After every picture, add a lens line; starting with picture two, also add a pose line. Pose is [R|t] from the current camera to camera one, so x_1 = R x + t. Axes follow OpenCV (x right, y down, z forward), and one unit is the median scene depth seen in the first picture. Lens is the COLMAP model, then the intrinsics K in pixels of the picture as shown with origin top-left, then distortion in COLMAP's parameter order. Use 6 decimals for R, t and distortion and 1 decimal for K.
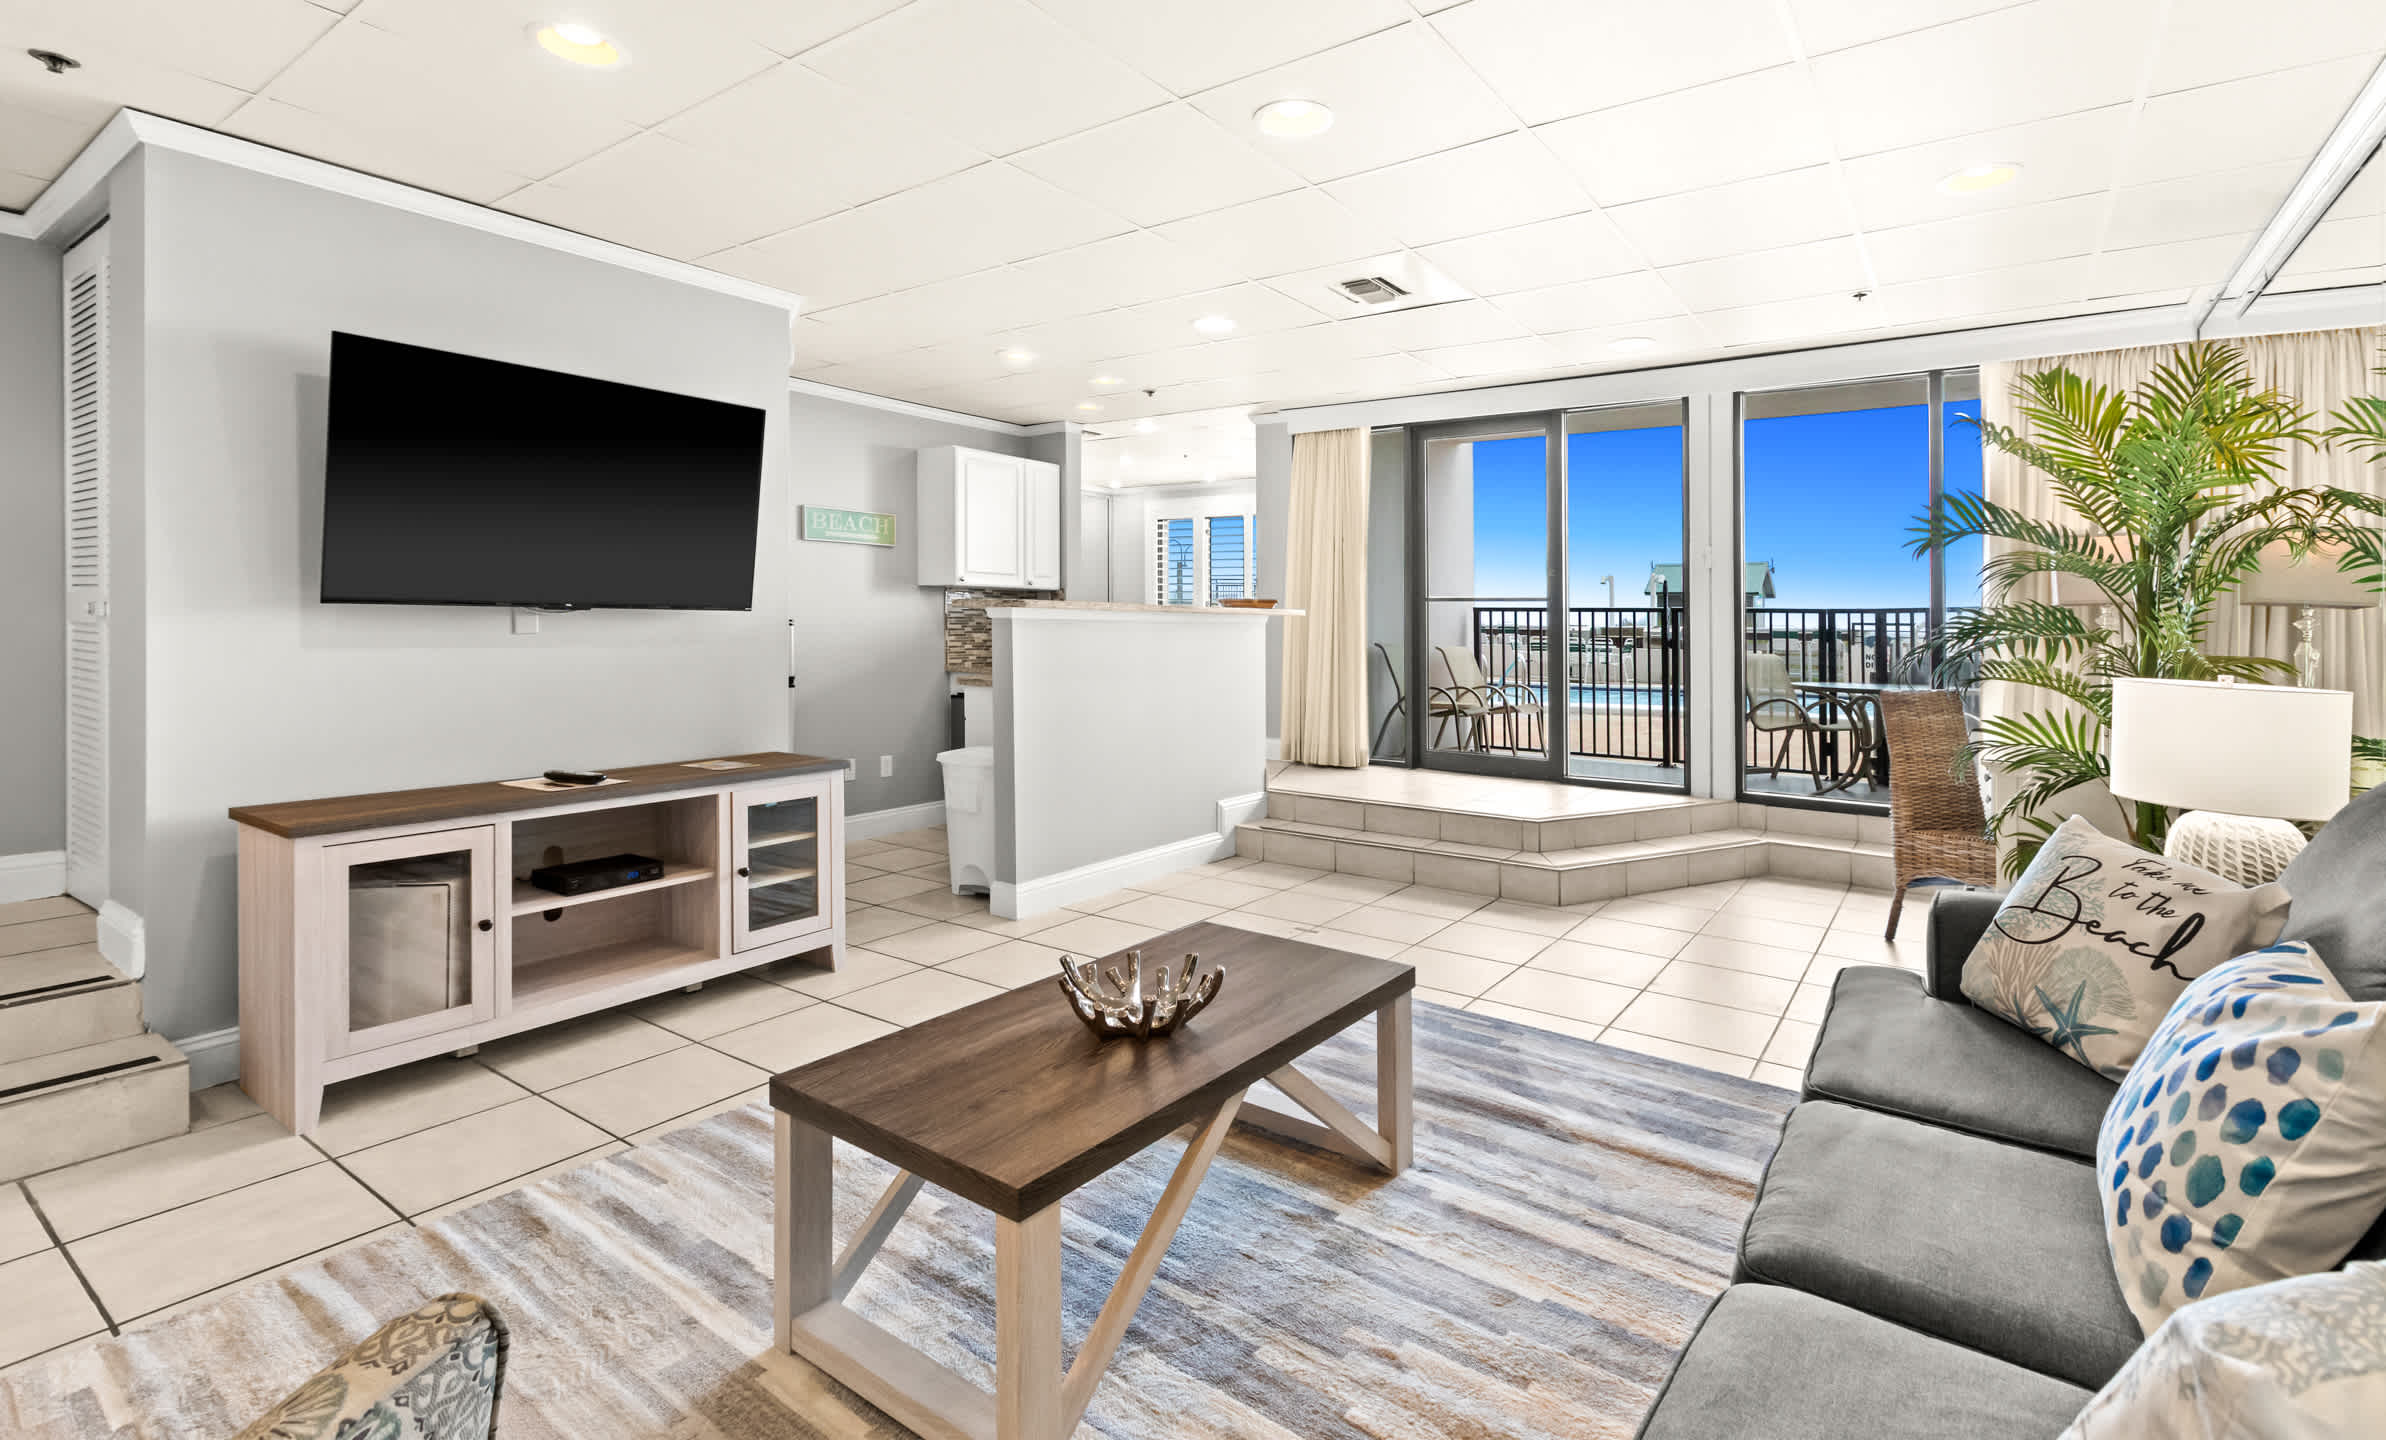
lens RADIAL K [[1095.7, 0, 1200.3], [0, 1095.7, 636.5], [0, 0, 1]] dist [0.008556, -0.001054]
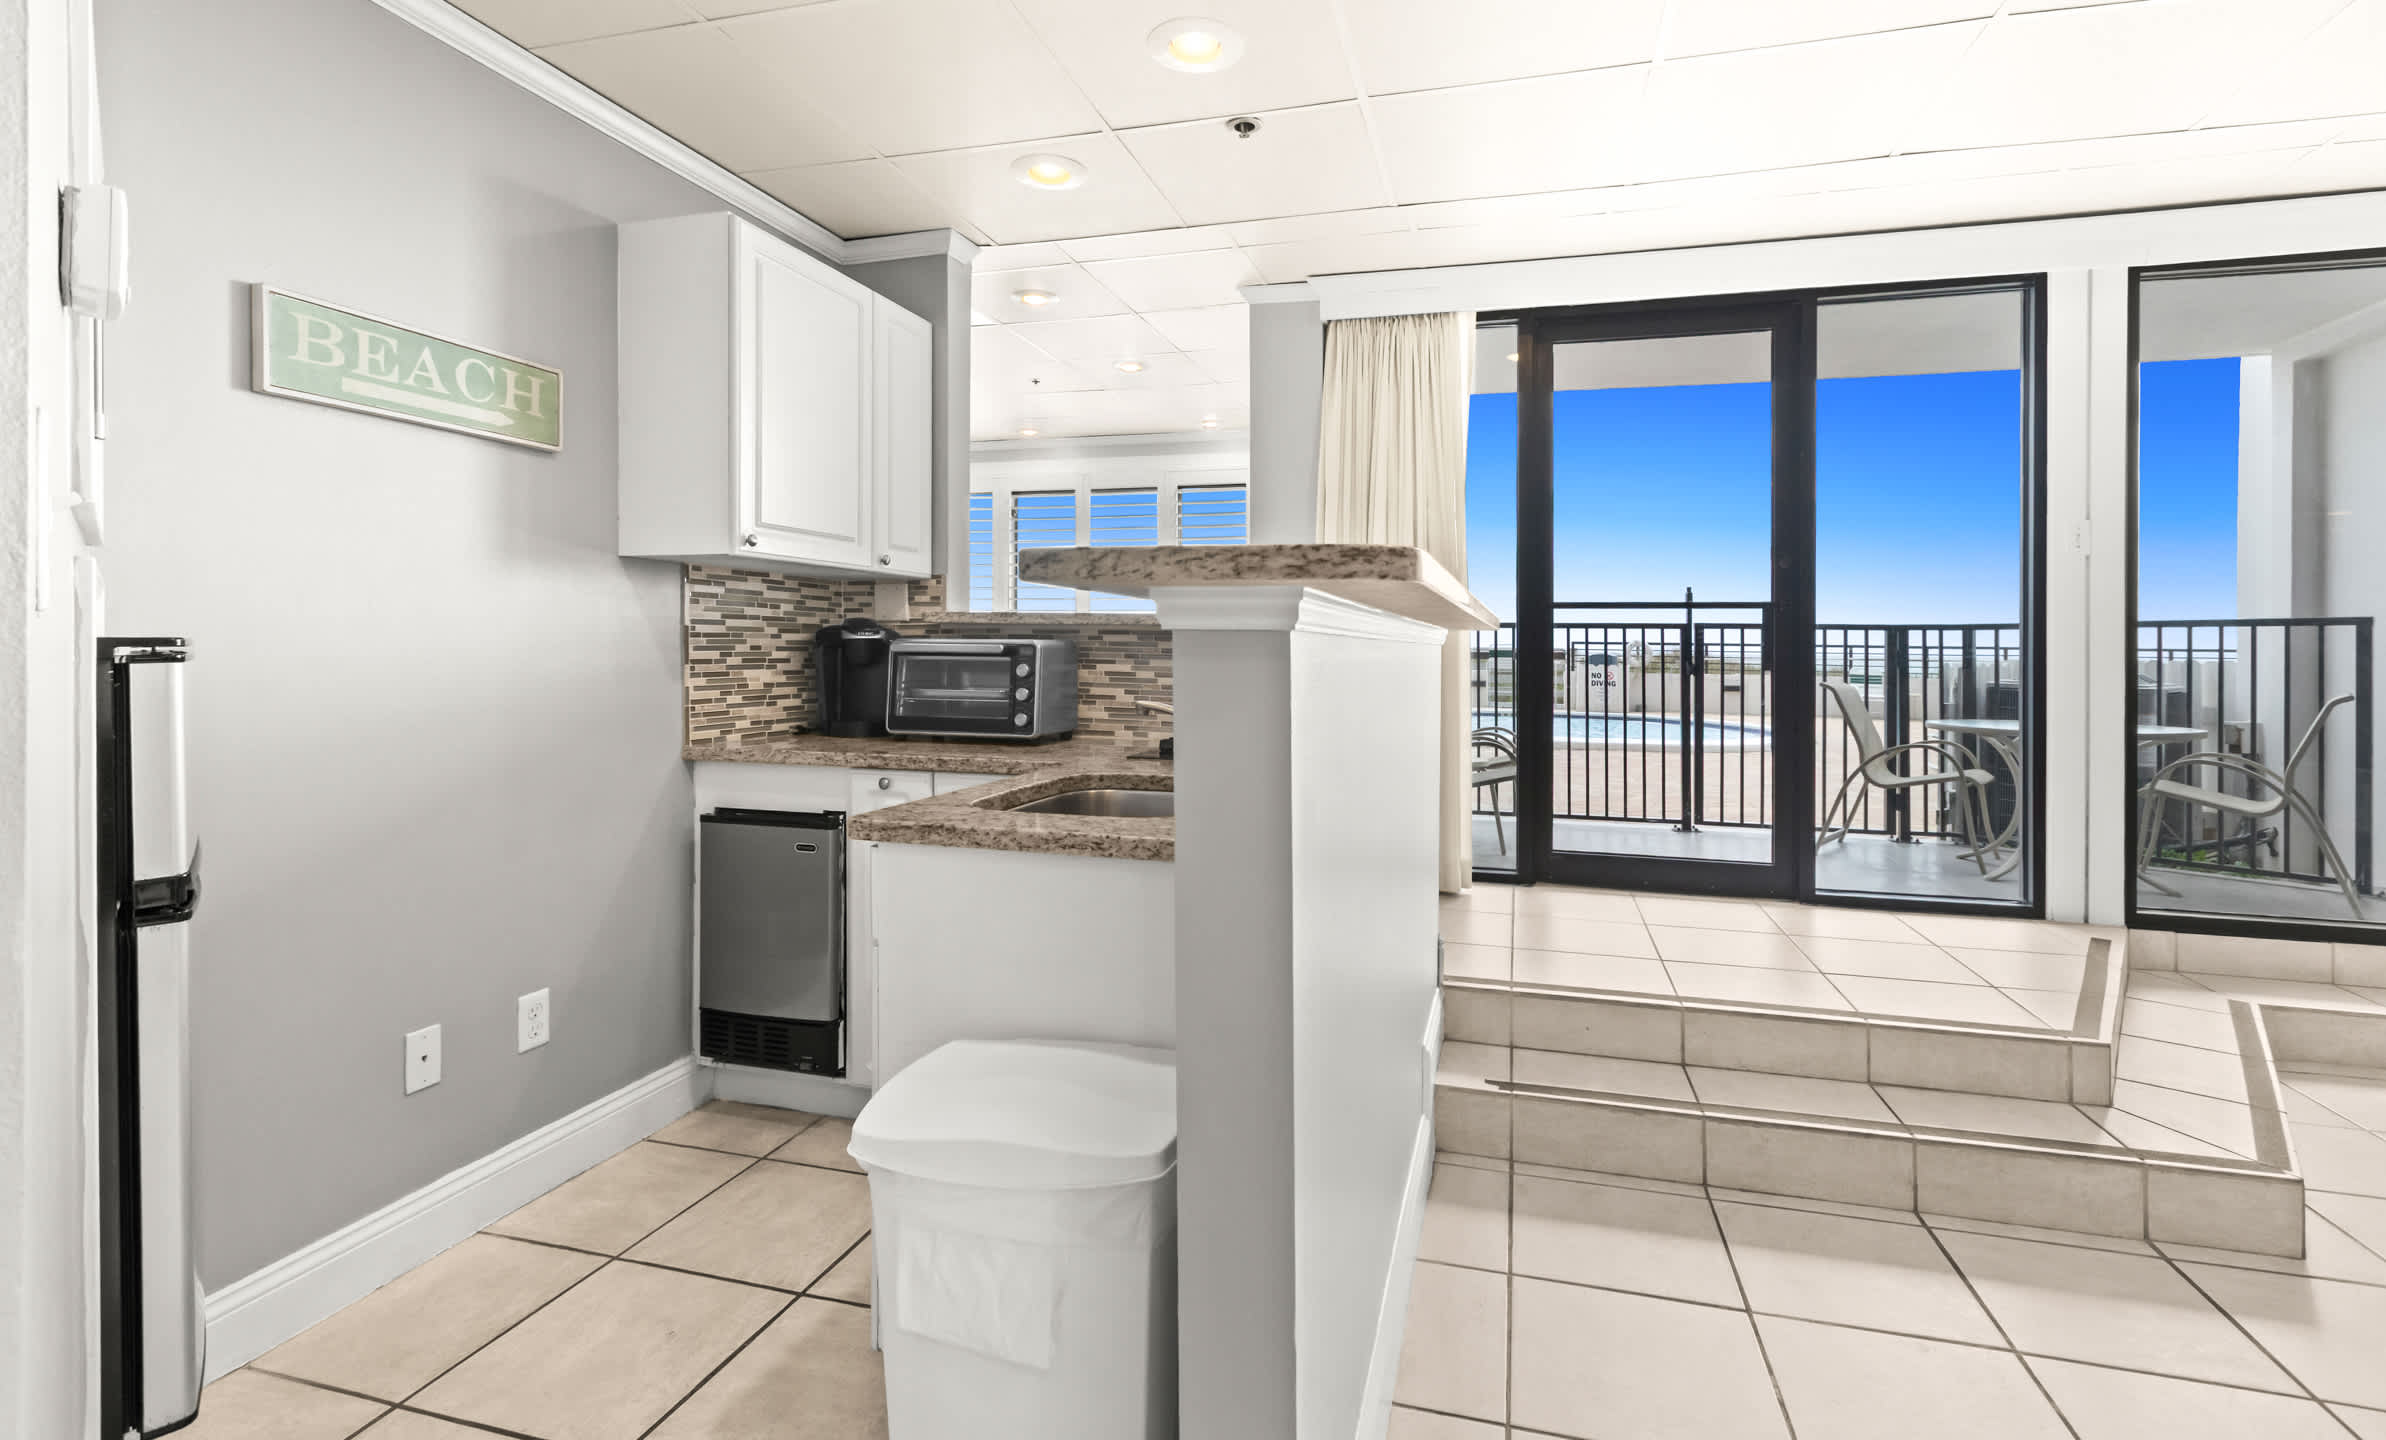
lens RADIAL K [[1095.7, 0, 1235.6], [0, 1095.7, 643.7], [0, 0, 1]] dist [0.008556, -0.001054]
pose [[0.935545, -0.003623, 0.353189, -0.269163], [0.008201, 0.999901, -0.011465, -0.010489], [-0.353112, 0.013623, 0.935482, 0.771511]]
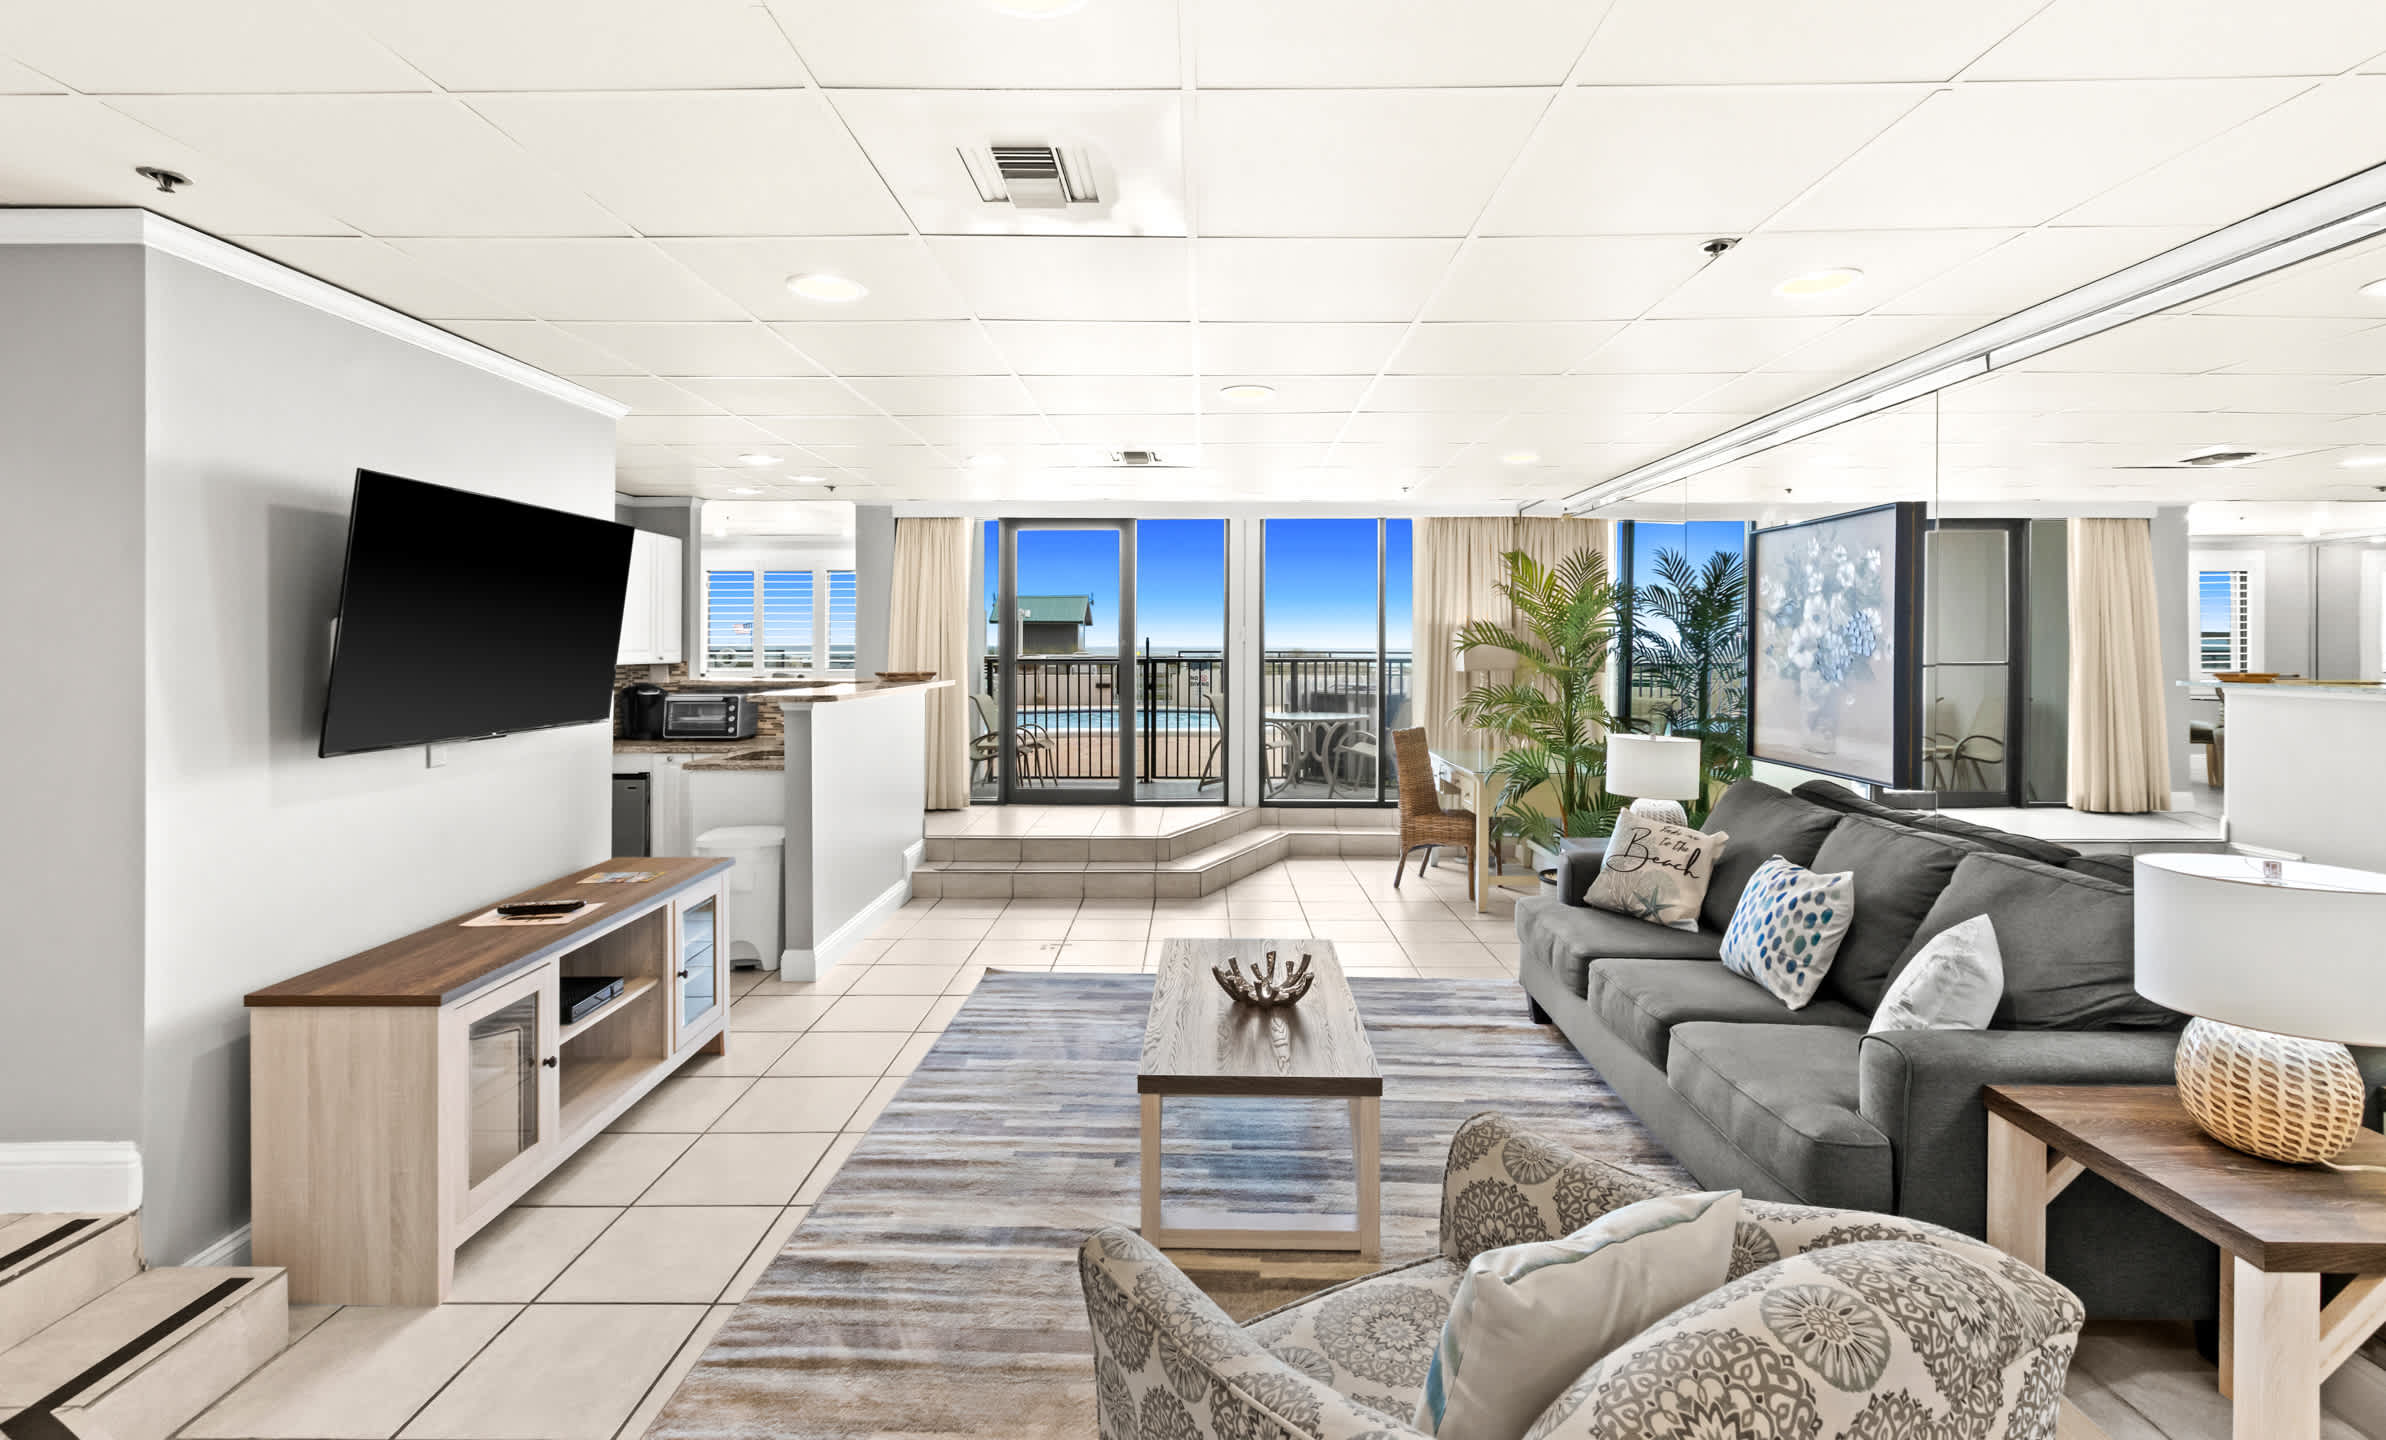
lens RADIAL K [[1095.7, 0, 1186.0], [0, 1095.7, 641.5], [0, 0, 1]] dist [0.008556, -0.001054]
pose [[0.825301, -0.012745, 0.564549, -0.480306], [0.018930, 0.999808, -0.005102, -0.071990], [-0.564375, 0.014898, 0.825384, -0.114766]]
